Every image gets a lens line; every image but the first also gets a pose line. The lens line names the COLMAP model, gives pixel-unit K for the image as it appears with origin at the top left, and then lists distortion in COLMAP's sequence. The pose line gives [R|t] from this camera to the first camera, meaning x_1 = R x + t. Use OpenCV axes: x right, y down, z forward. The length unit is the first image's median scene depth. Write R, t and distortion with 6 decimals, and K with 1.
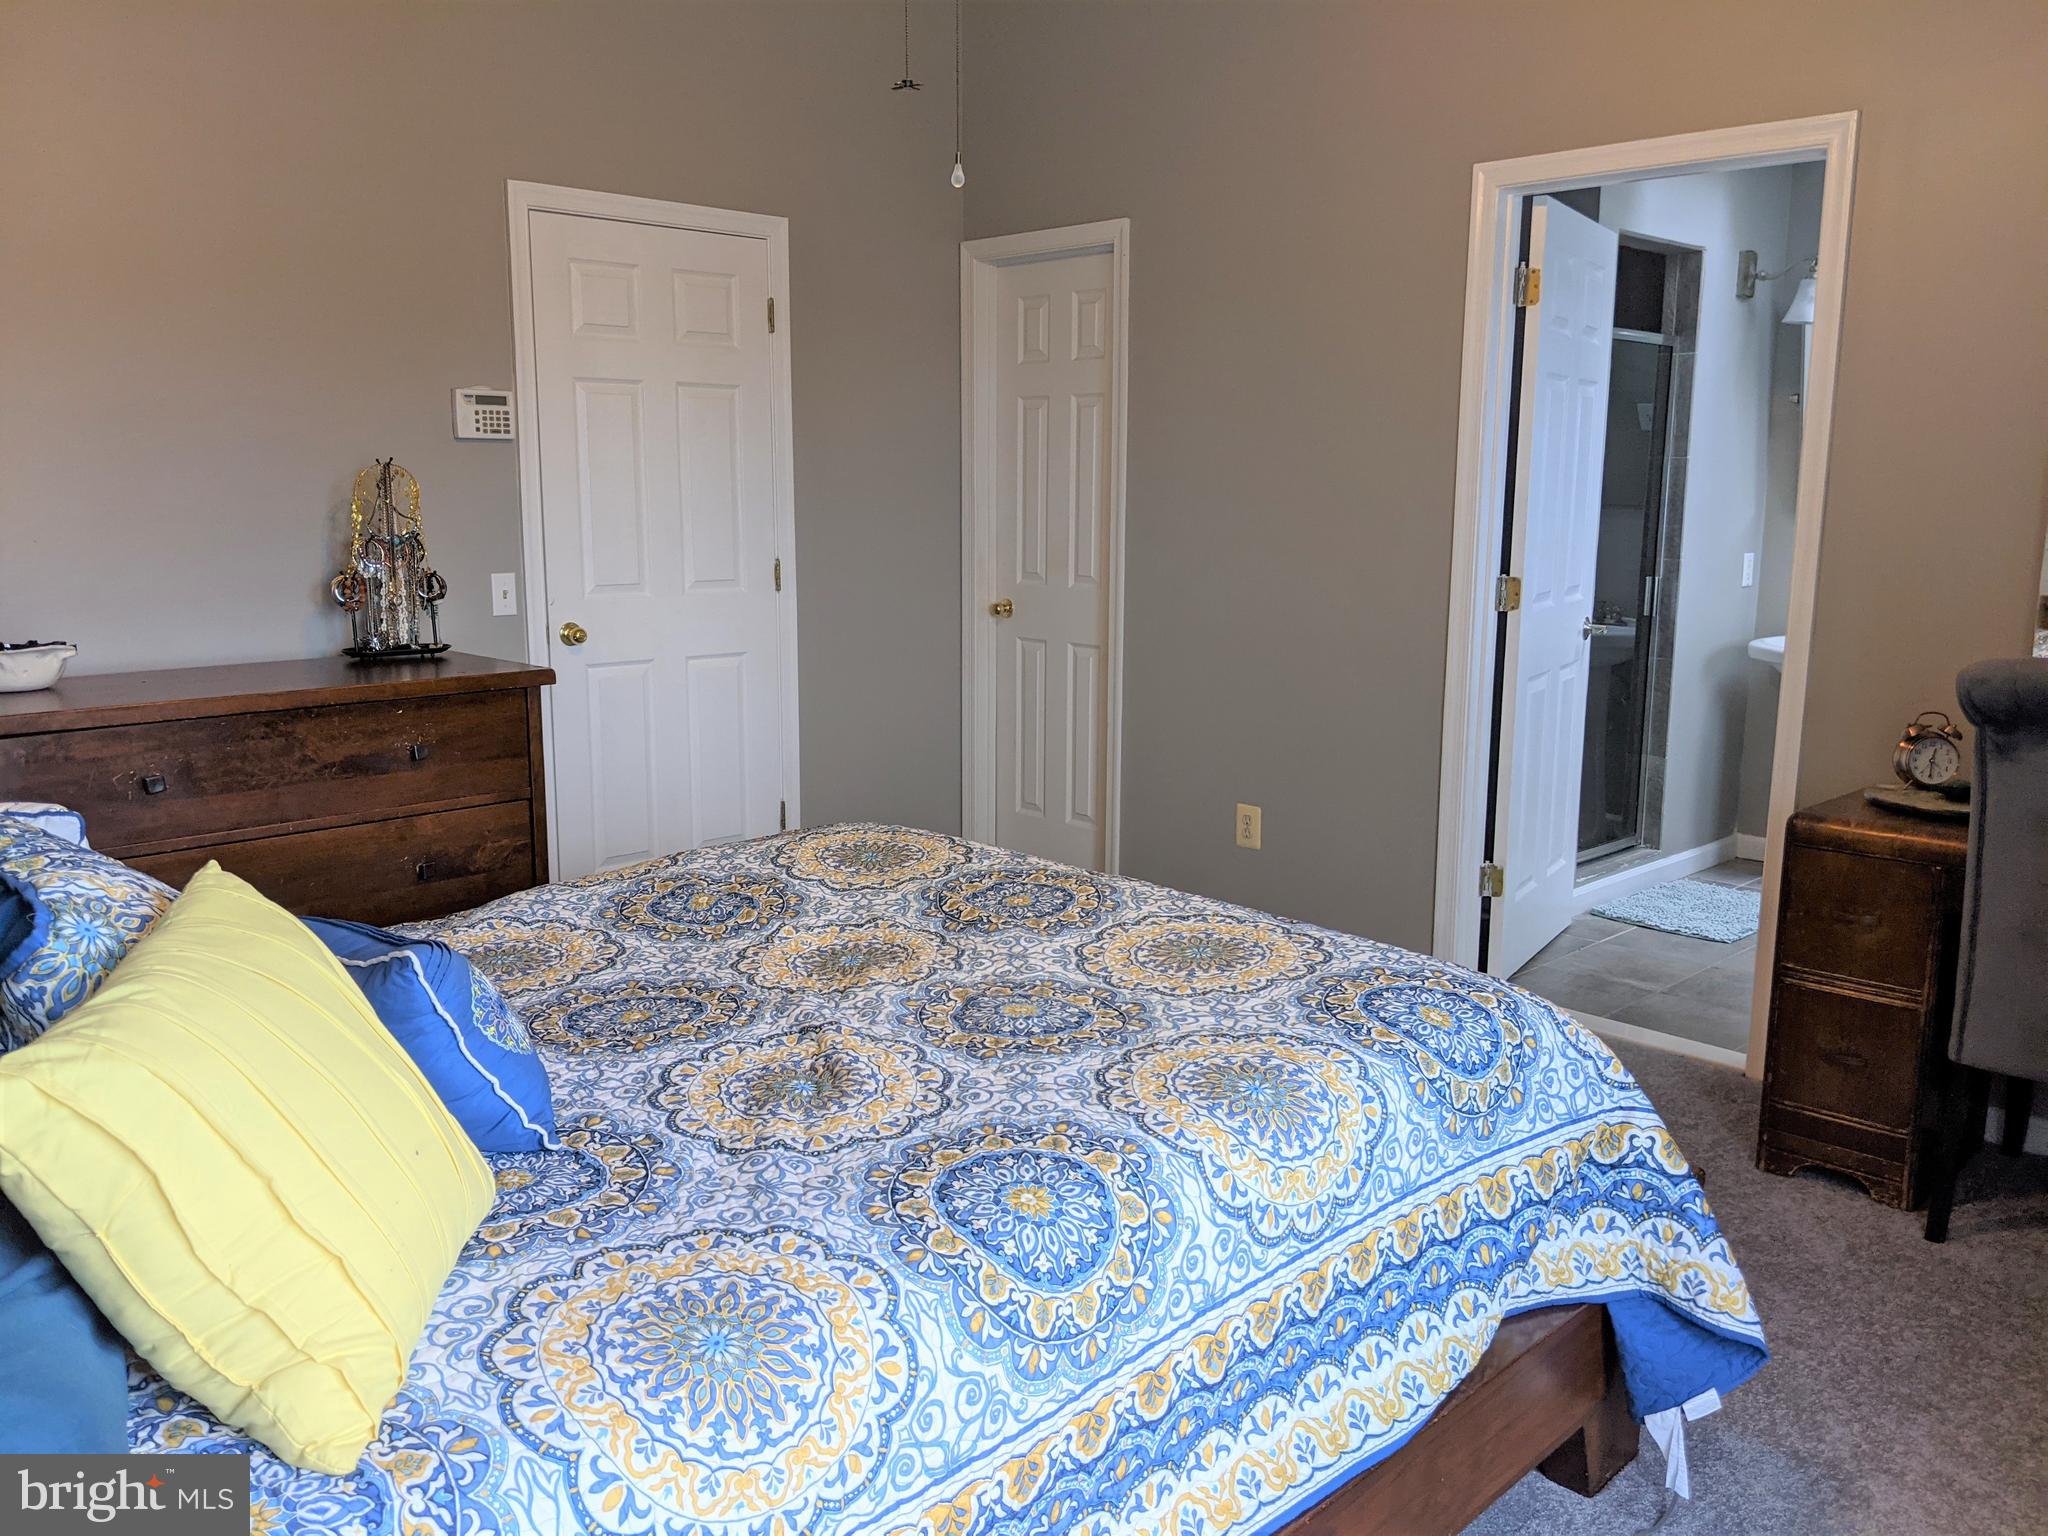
lens RADIAL K [[1650.6, 0, 1013.8], [0, 1650.6, 776.1], [0, 0, 1]] dist [0.035898, -0.062467]
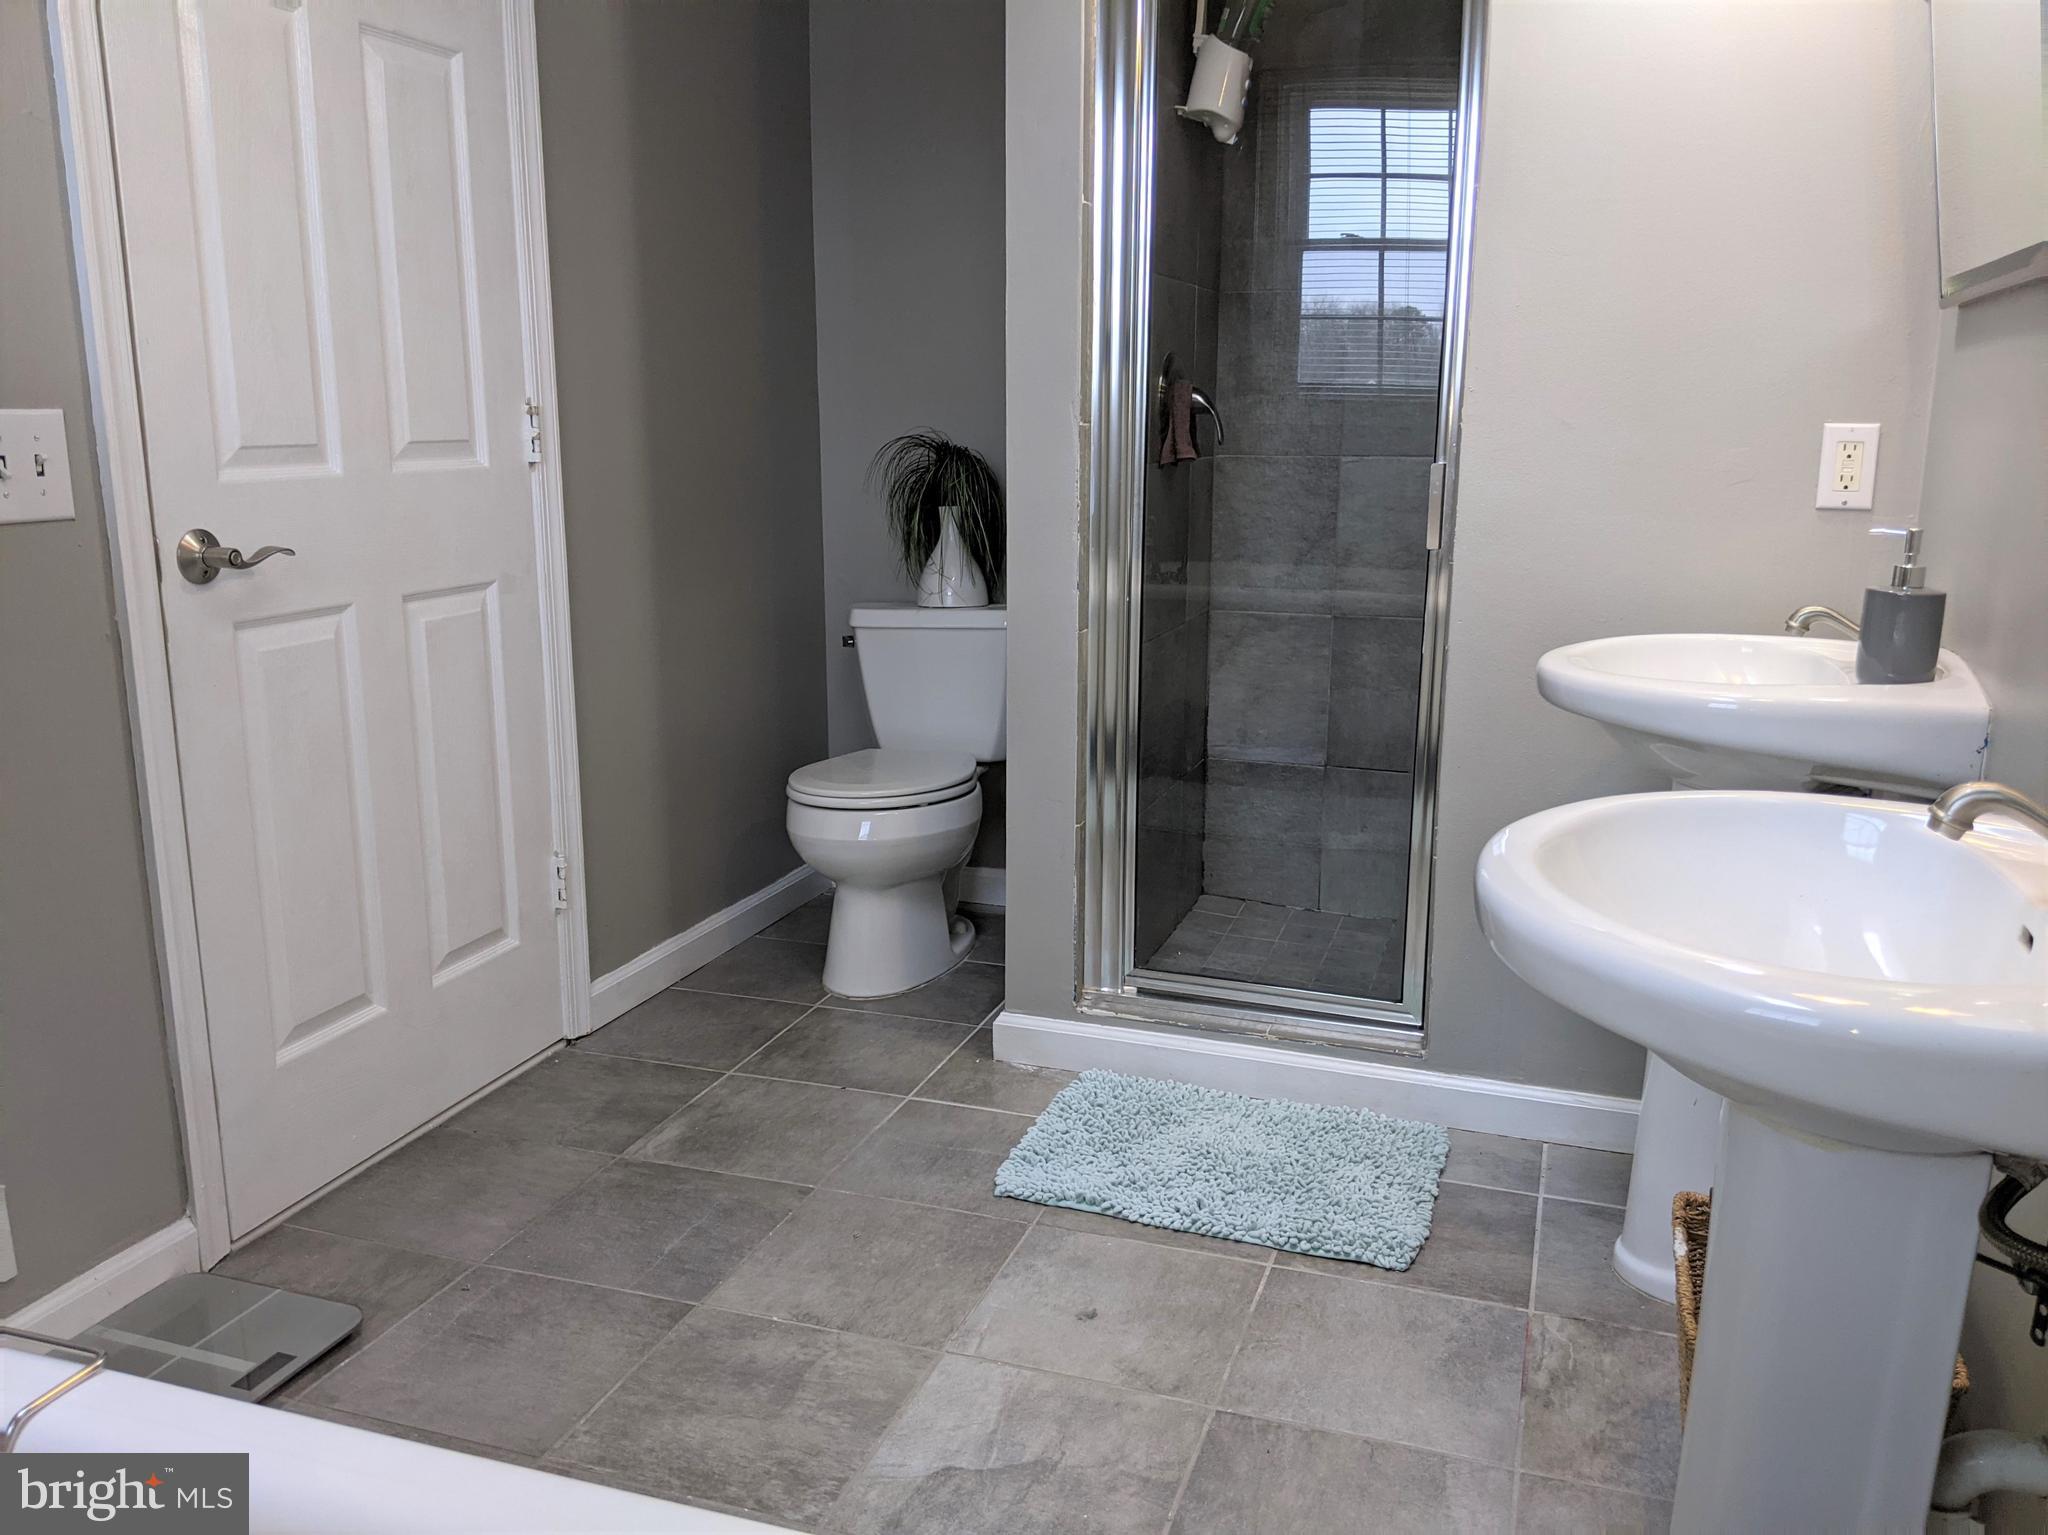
lens RADIAL K [[1650.6, 0, 1032.5], [0, 1650.6, 764.7], [0, 0, 1]] dist [0.035898, -0.062467]
pose [[0.454334, 0.200520, -0.867970, 0.845958], [-0.167254, 0.976211, 0.137978, -0.091955], [0.874989, 0.082484, 0.477064, 0.784446]]
